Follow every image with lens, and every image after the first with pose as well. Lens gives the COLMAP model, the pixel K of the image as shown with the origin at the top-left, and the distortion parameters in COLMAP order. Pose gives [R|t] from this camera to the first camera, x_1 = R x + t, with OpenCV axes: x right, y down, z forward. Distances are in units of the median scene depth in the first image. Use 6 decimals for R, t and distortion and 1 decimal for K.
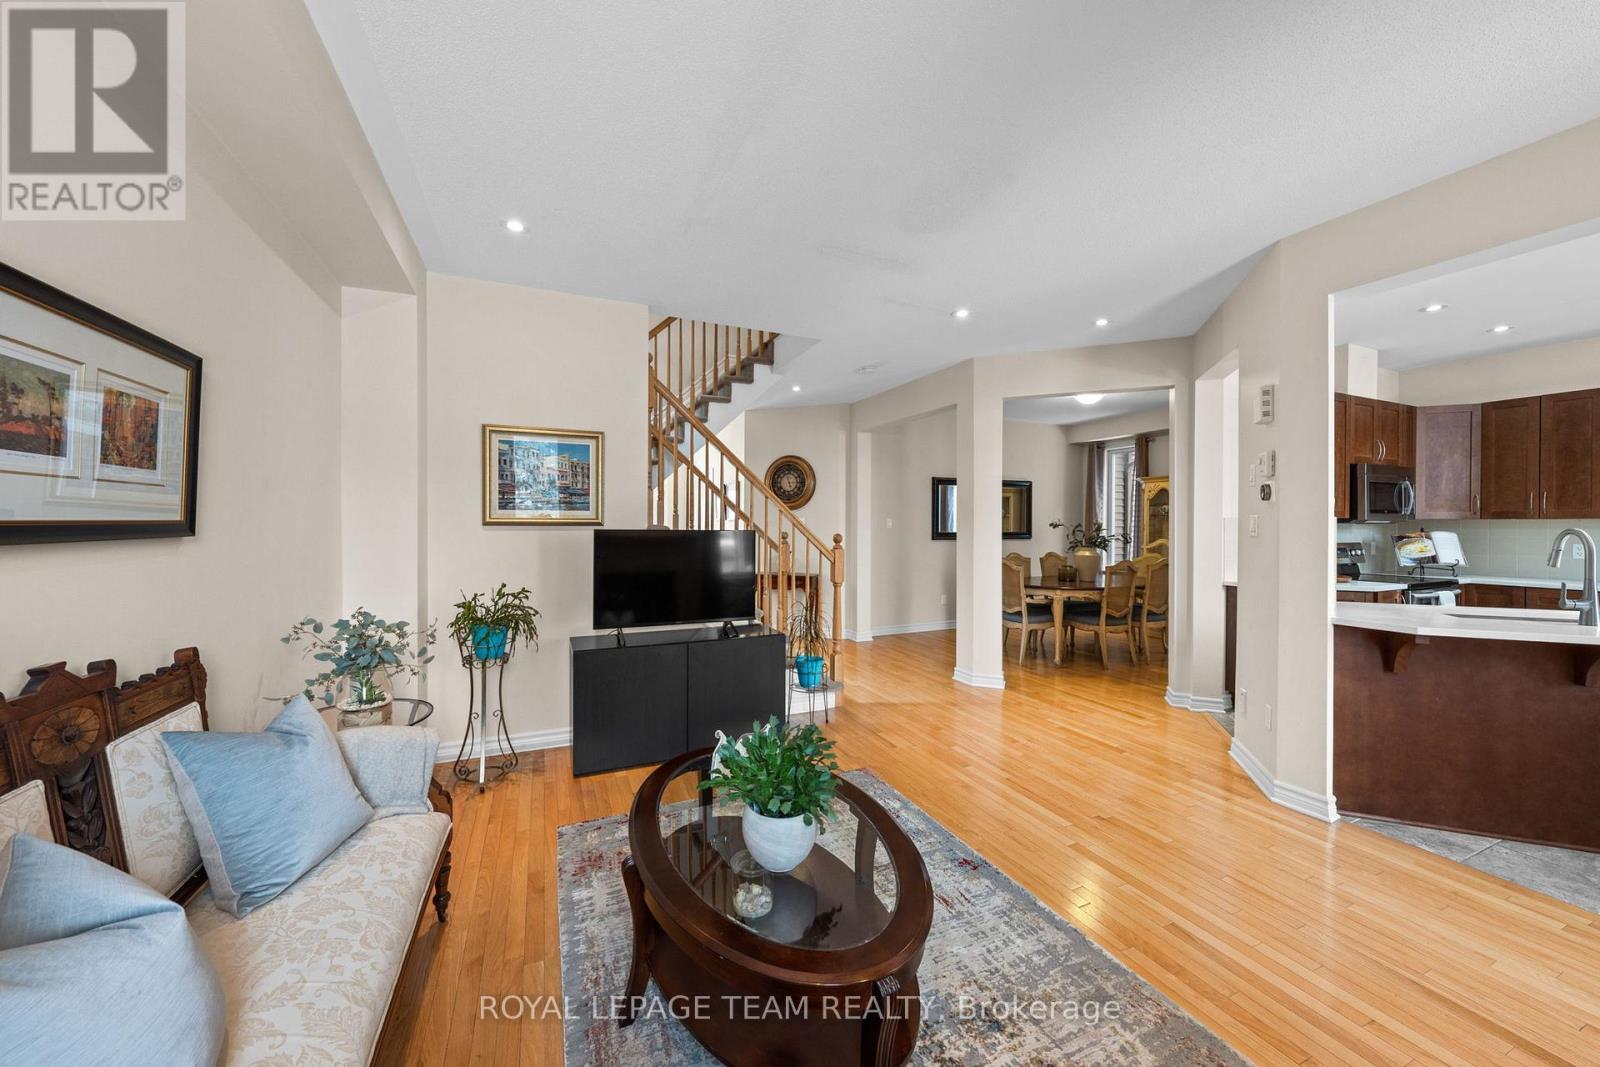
lens RADIAL K [[563.5, 0, 827.5], [0, 563.5, 527.6], [0, 0, 1]] dist [0.000866, 0.000290]
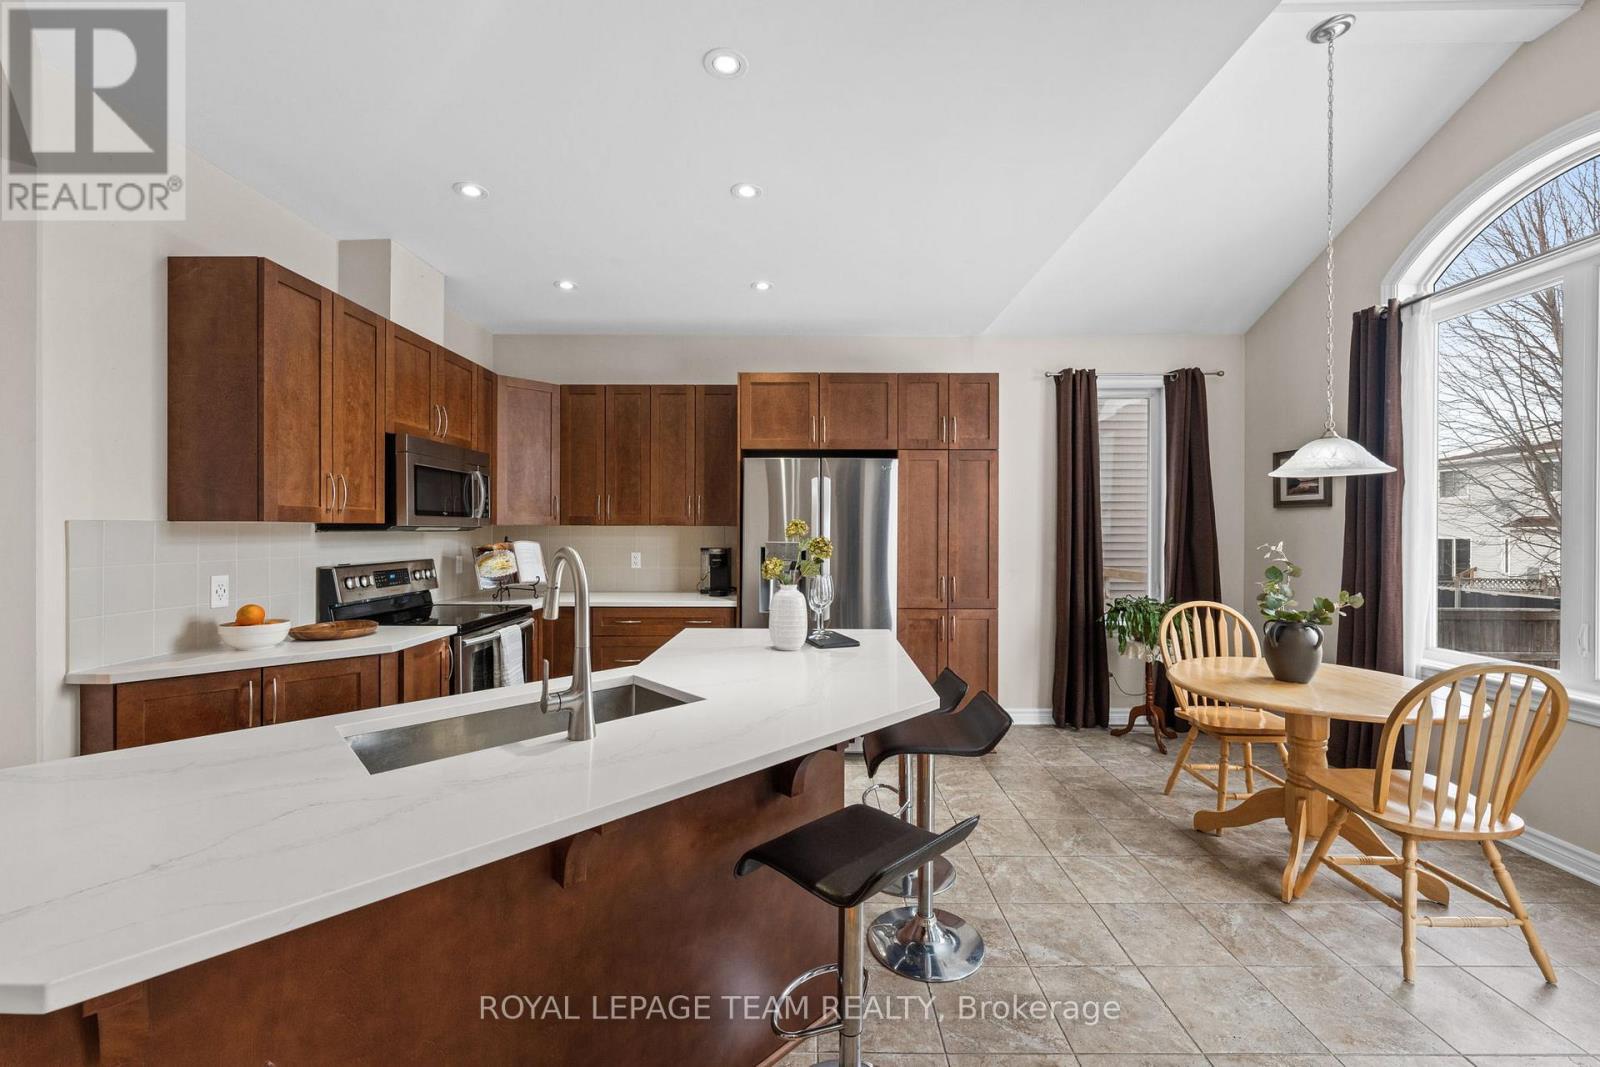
lens RADIAL K [[617.0, 0, 788.4], [0, 617.0, 533.0], [0, 0, 1]] dist [0.003740, -0.000395]
pose [[0.423342, -0.008732, 0.905928, 0.517689], [0.003034, 0.999962, 0.008221, -0.010872], [-0.905965, -0.000732, 0.423352, 0.338762]]
